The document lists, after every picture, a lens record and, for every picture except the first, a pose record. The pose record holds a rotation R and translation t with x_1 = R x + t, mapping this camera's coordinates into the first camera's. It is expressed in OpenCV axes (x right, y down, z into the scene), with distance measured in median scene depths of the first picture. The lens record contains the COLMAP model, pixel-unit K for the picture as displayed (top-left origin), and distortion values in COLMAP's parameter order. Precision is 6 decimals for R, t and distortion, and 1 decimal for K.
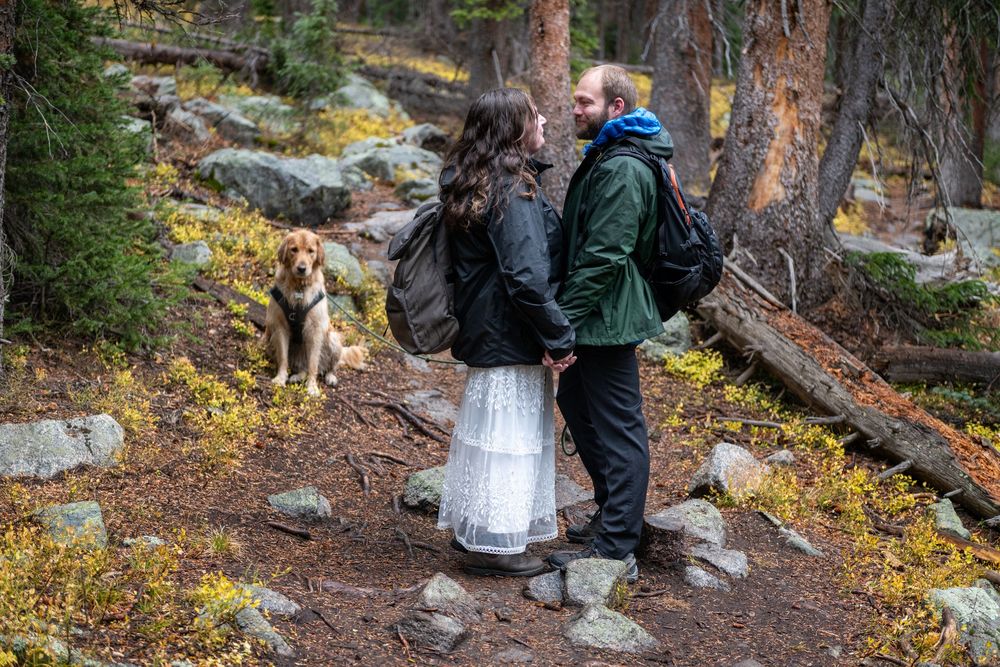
lens RADIAL K [[1776.9, 0, 500.0], [0, 1776.9, 333.5], [0, 0, 1]] dist [-0.007549, -0.192207]
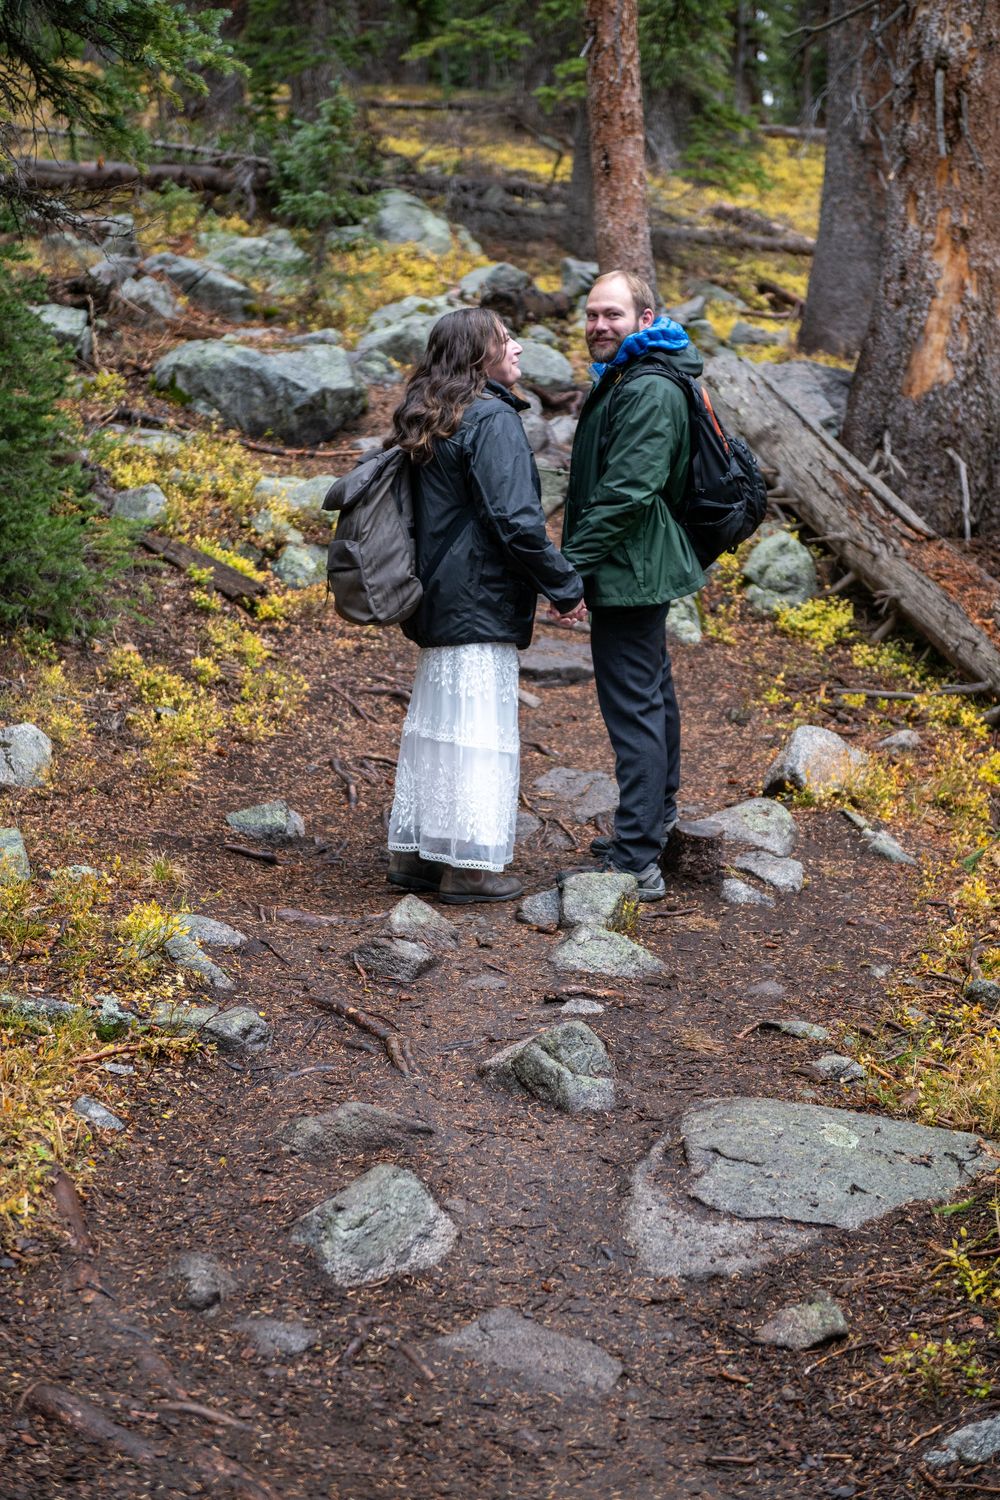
lens RADIAL K [[2857.1, 0, 500.0], [0, 2857.1, 750.0], [0, 0, 1]] dist [0.003485, -0.012251]
pose [[0.996518, -0.039250, -0.073568, 0.079527], [0.044414, 0.996563, 0.069923, -0.021434], [0.070571, -0.072947, 0.994836, -0.260943]]
